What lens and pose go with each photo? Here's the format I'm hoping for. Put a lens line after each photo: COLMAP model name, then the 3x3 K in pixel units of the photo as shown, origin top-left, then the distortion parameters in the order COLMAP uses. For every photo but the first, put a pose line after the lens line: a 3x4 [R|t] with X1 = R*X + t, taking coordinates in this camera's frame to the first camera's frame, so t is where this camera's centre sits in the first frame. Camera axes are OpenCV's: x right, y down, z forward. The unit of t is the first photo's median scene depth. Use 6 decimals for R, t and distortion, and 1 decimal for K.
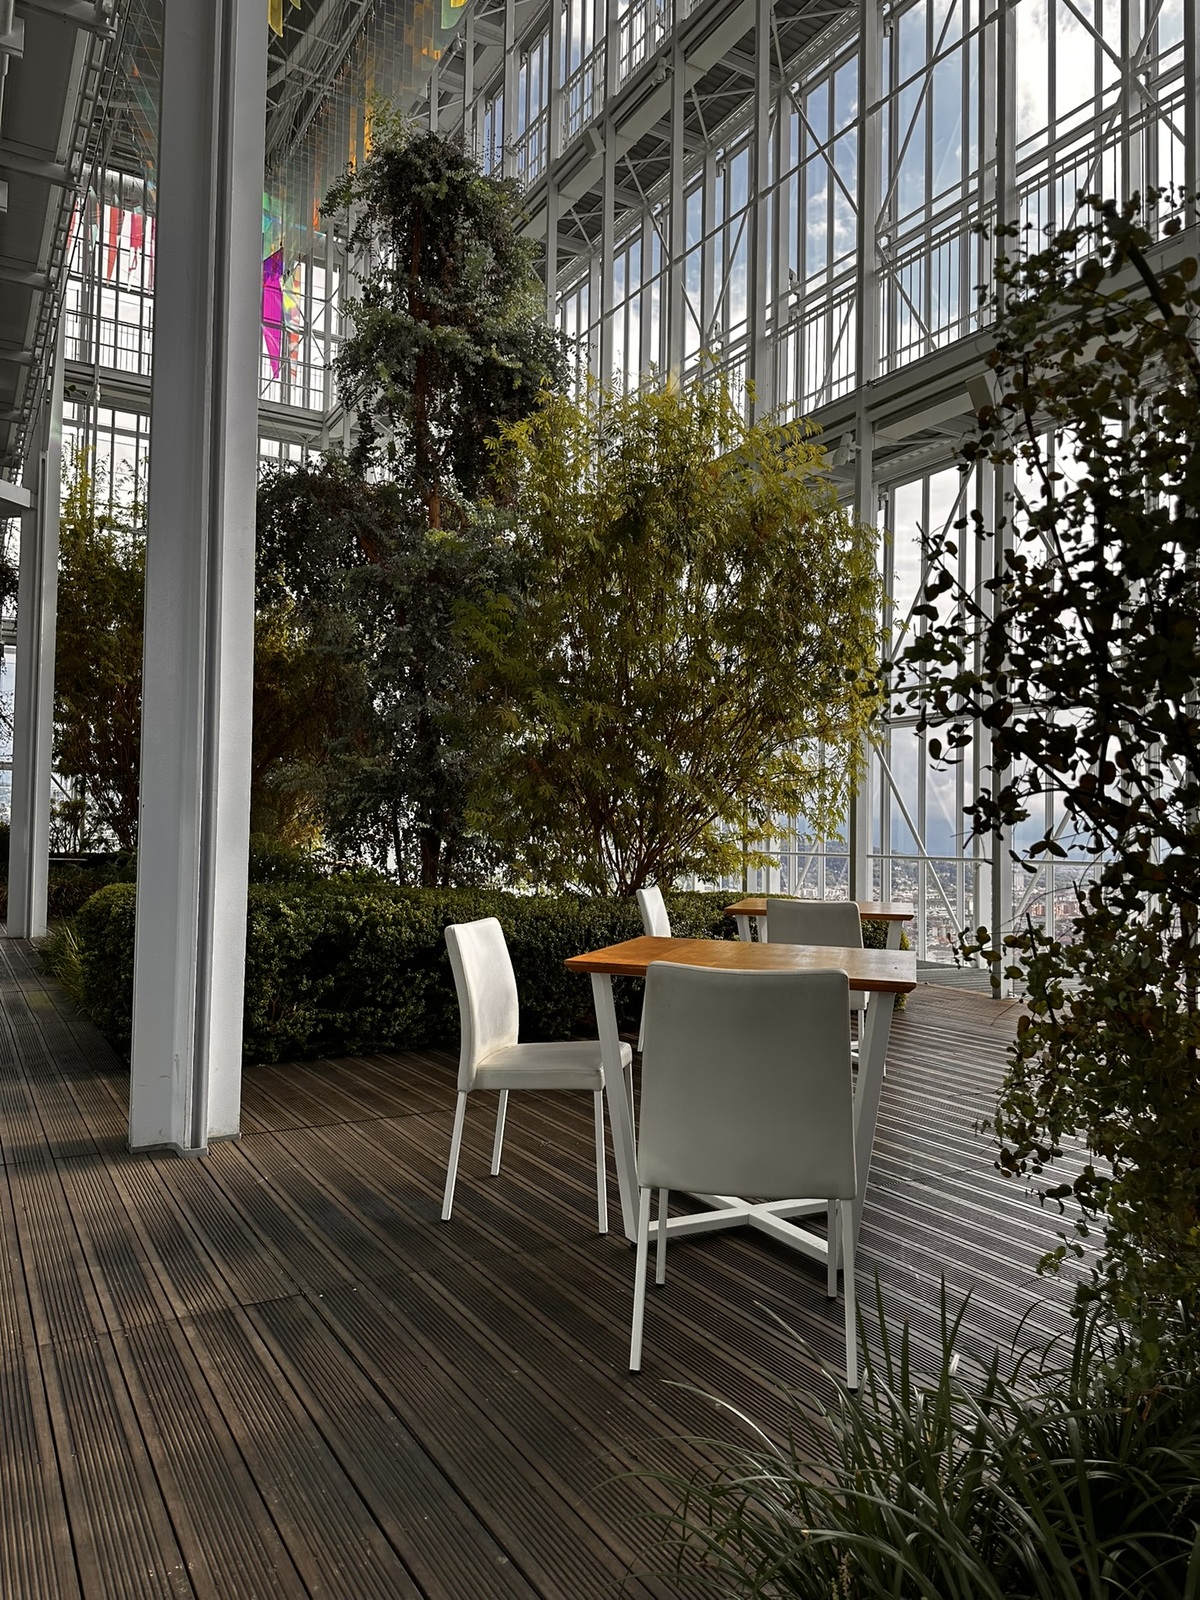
lens RADIAL K [[1120.3, 0, 600.9], [0, 1120.3, 796.7], [0, 0, 1]] dist [-0.012348, -0.004930]
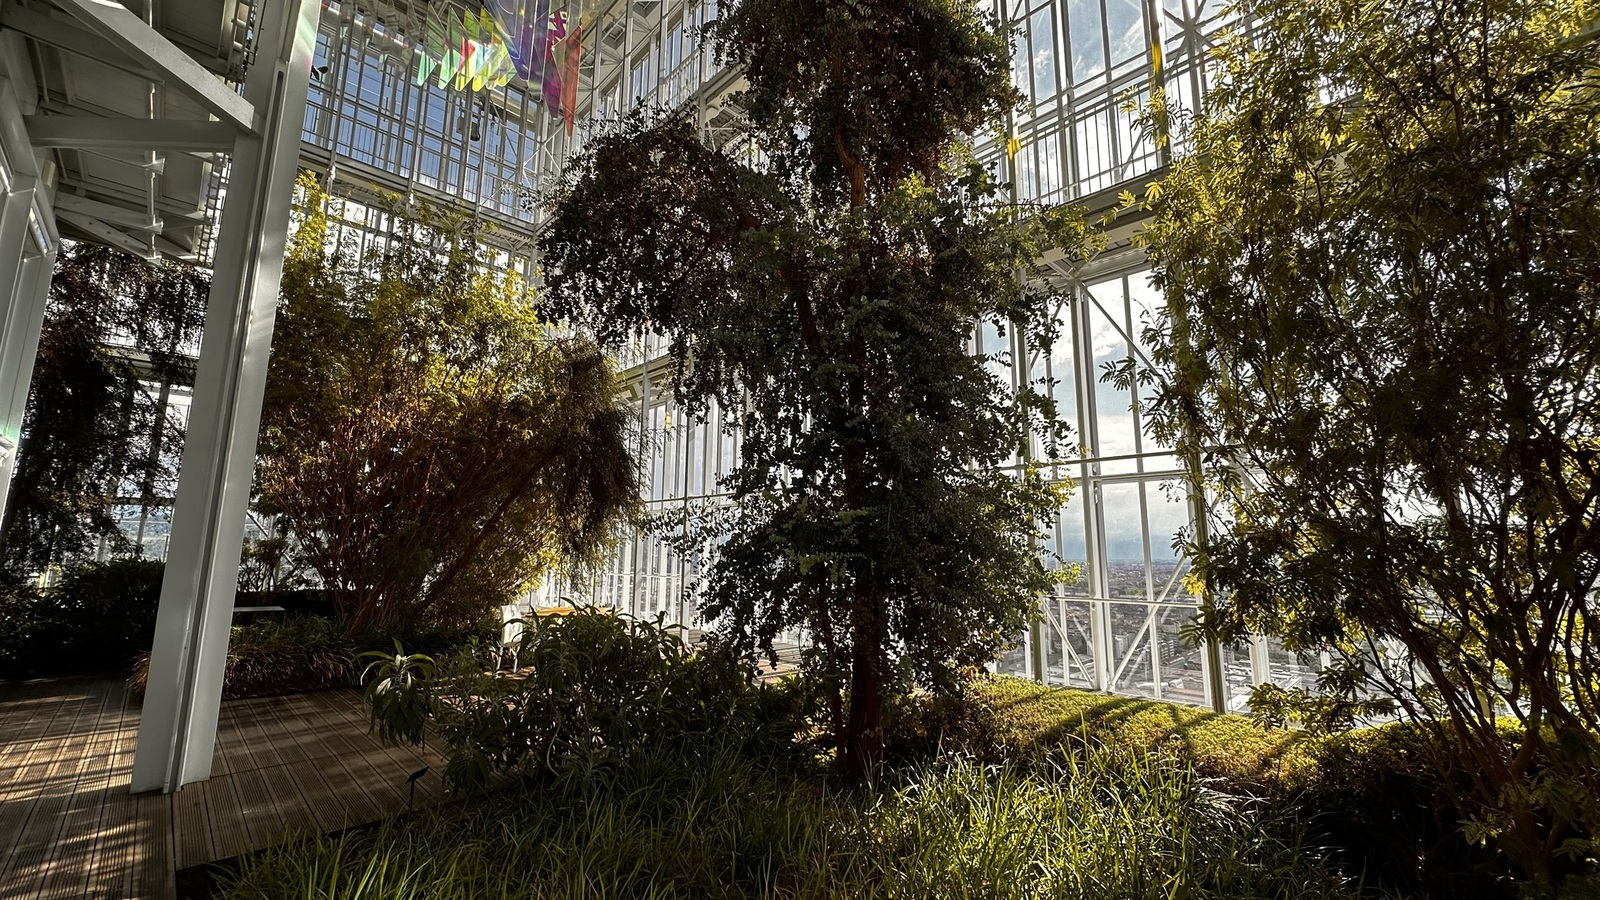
lens RADIAL K [[659.2, 0, 795.1], [0, 659.2, 454.3], [0, 0, 1]] dist [-0.001748, -0.000109]
pose [[0.972258, 0.038739, 0.230680, -0.167286], [-0.011109, 0.992725, -0.119890, -0.006800], [-0.233646, 0.114002, 0.965615, 0.337249]]
